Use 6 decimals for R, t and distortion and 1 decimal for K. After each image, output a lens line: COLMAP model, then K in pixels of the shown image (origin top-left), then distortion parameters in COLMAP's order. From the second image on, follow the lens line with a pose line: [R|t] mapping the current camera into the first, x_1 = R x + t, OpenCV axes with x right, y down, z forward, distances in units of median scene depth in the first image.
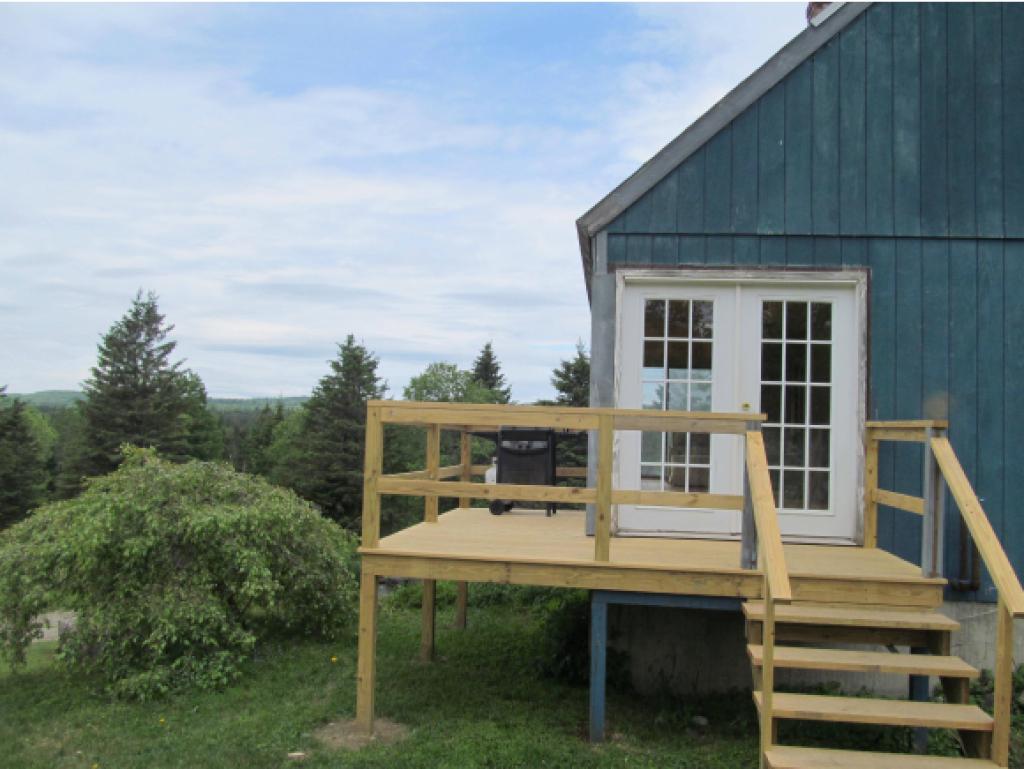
lens RADIAL K [[891.2, 0, 512.5], [0, 891.2, 380.1], [0, 0, 1]] dist [-0.015763, 0.009247]
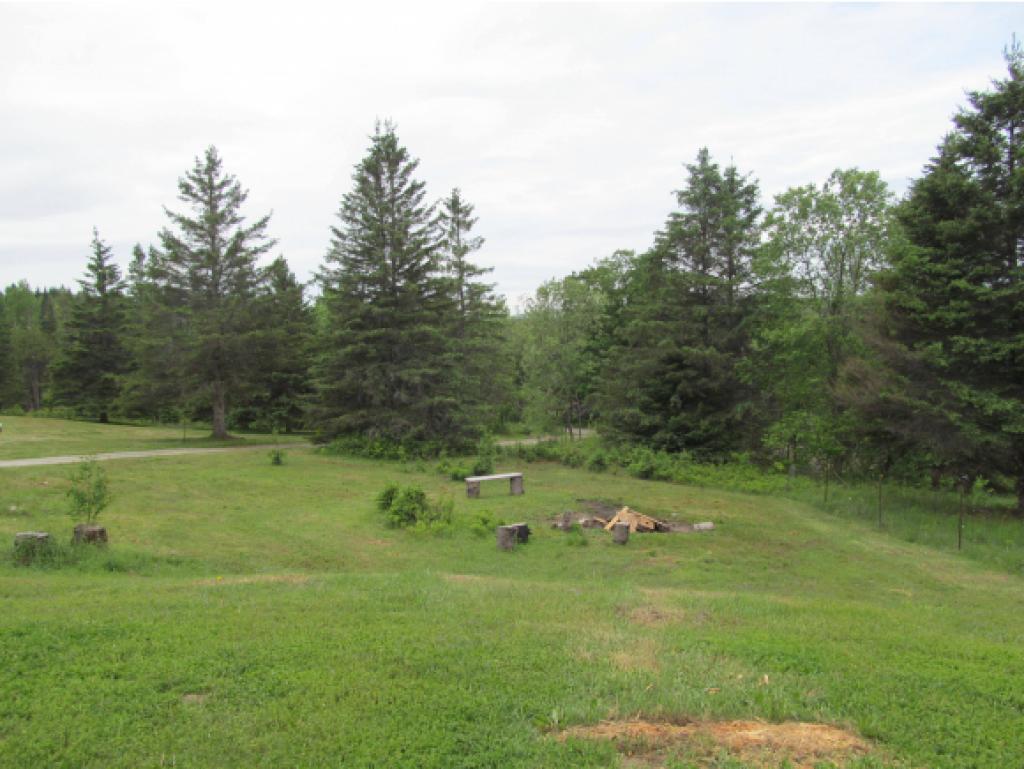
lens RADIAL K [[891.2, 0, 510.9], [0, 891.2, 384.4], [0, 0, 1]] dist [-0.015763, 0.009247]
pose [[0.789974, -0.011672, -0.613029, 1.118093], [0.085787, 0.992088, 0.091660, 0.506047], [0.607109, -0.124999, 0.784726, 3.394442]]
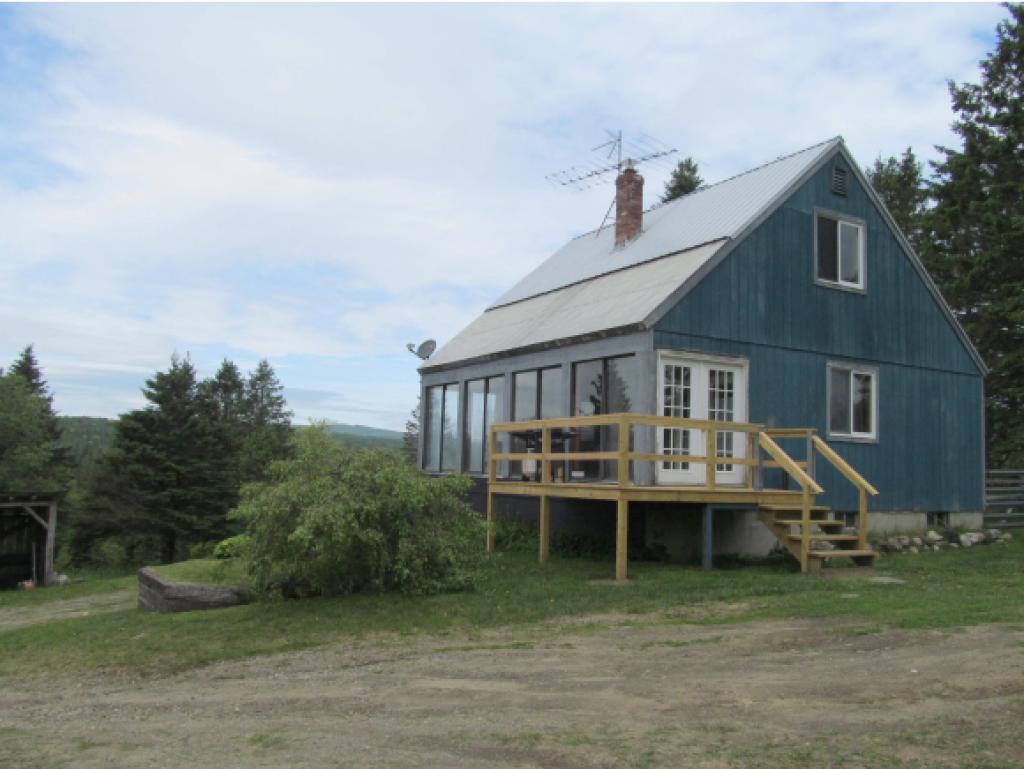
lens RADIAL K [[891.2, 0, 511.3], [0, 891.2, 389.5], [0, 0, 1]] dist [-0.015763, 0.009247]
pose [[0.833052, 0.050314, 0.550902, -1.224192], [-0.045055, 0.998718, -0.023083, 0.024639], [-0.551357, -0.005591, 0.834250, -0.458841]]
